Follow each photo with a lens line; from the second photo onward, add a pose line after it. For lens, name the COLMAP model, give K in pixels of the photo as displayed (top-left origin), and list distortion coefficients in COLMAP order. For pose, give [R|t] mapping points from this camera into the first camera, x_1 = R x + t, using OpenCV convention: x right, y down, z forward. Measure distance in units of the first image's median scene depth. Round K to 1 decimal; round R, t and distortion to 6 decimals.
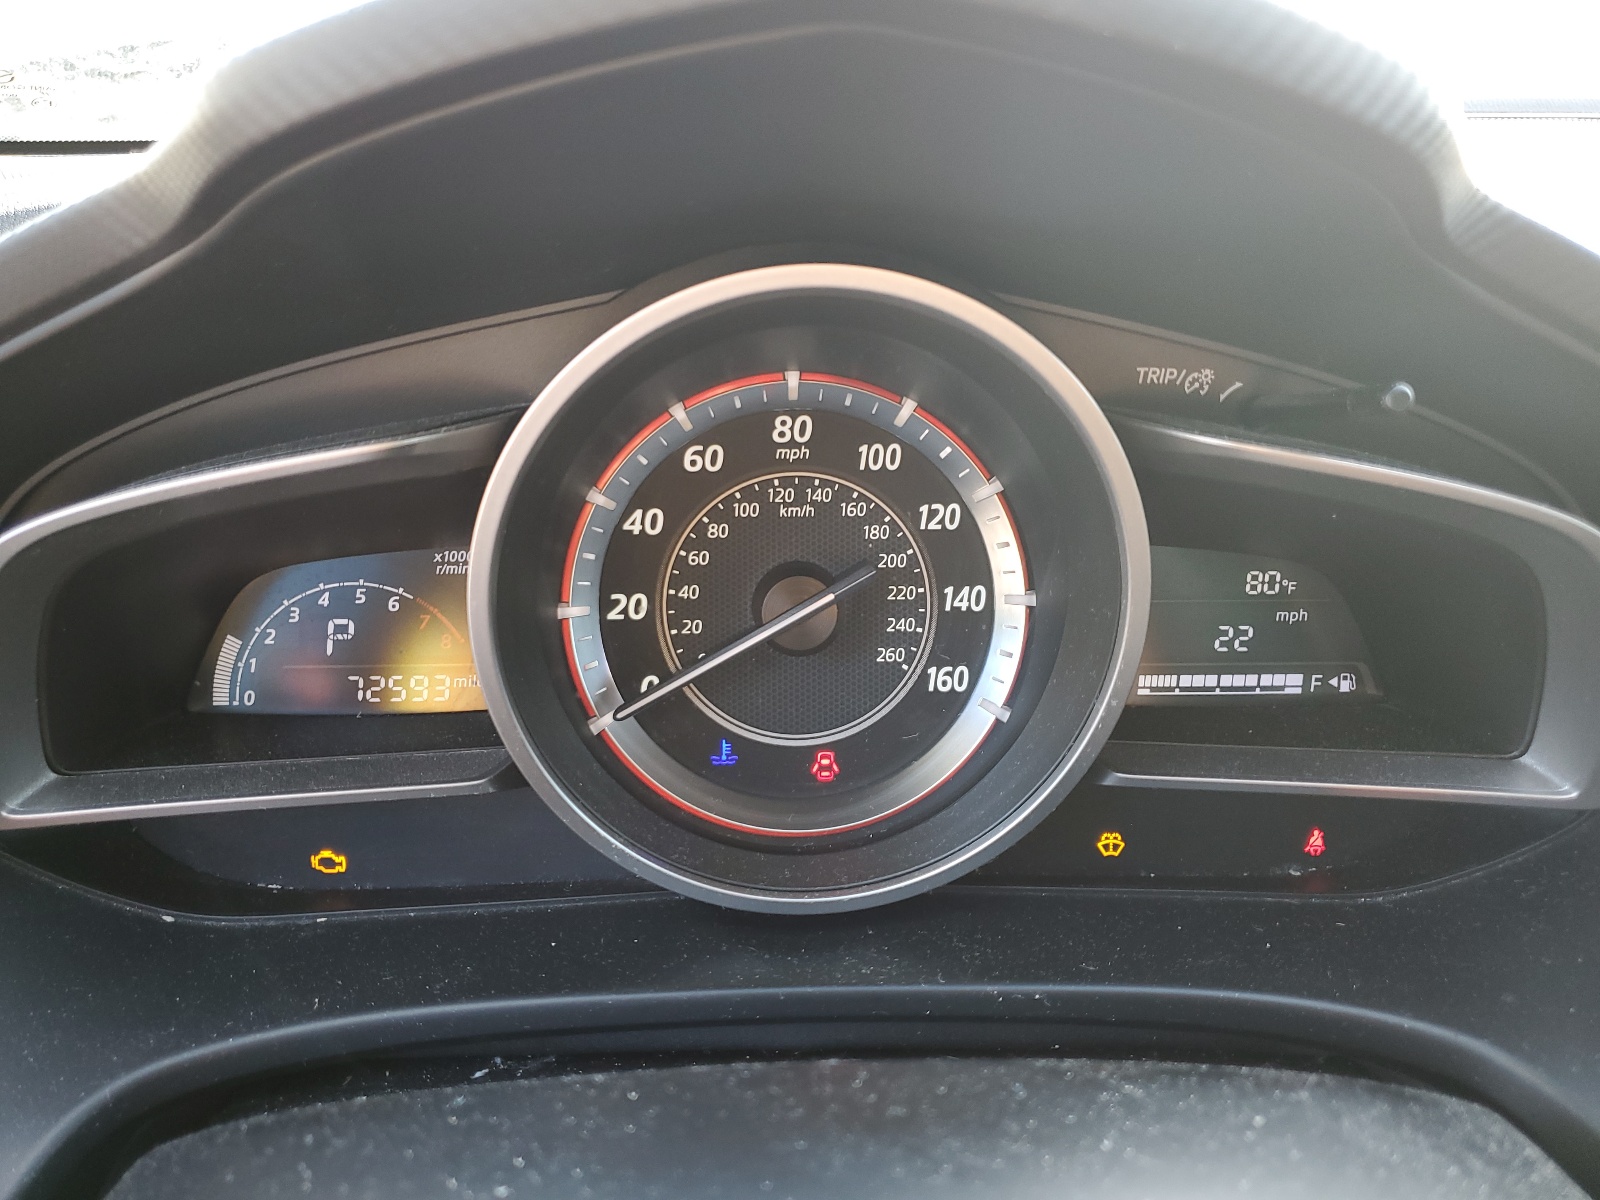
lens RADIAL K [[1220.1, 0, 798.8], [0, 1220.1, 601.1], [0, 0, 1]] dist [-0.006792, -0.001534]
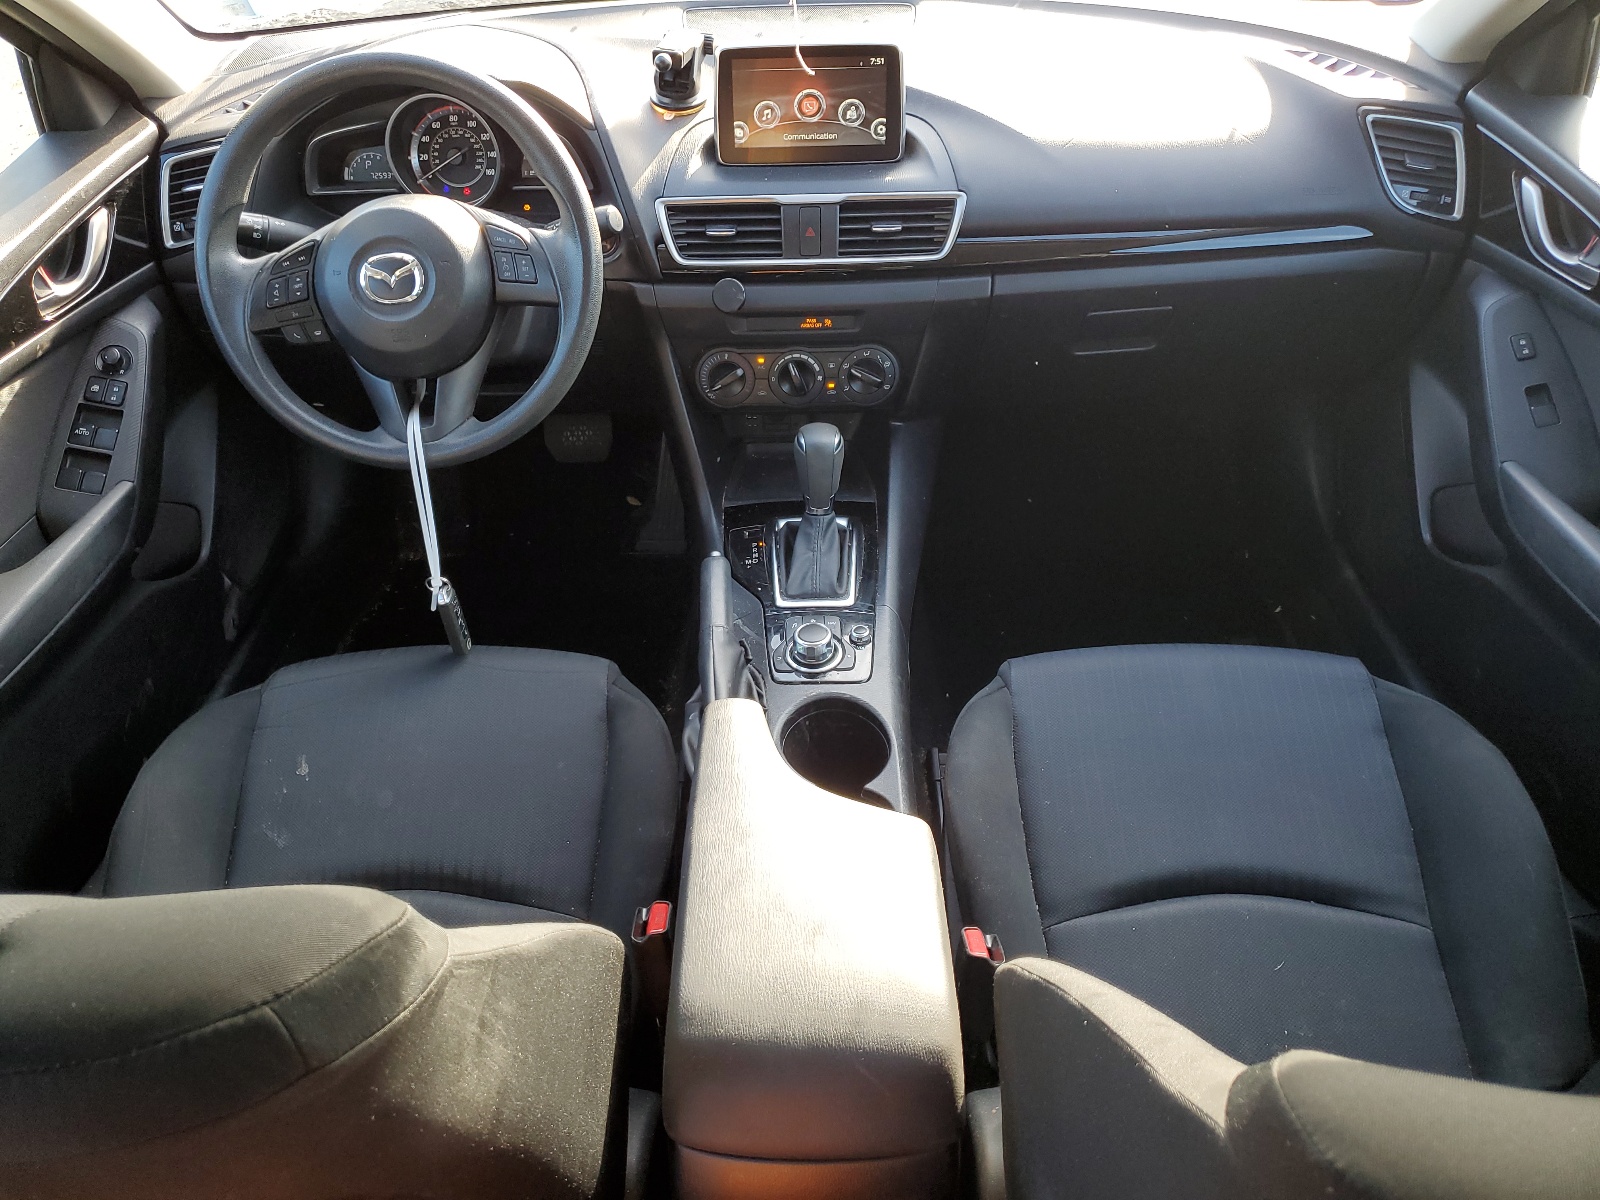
lens RADIAL K [[1220.1, 0, 800.8], [0, 1220.1, 598.7], [0, 0, 1]] dist [-0.006792, -0.001534]
pose [[0.997525, 0.006832, -0.069979, 1.759425], [0.009939, 0.971571, 0.236538, 0.597017], [0.069606, -0.236648, 0.969099, -4.150032]]
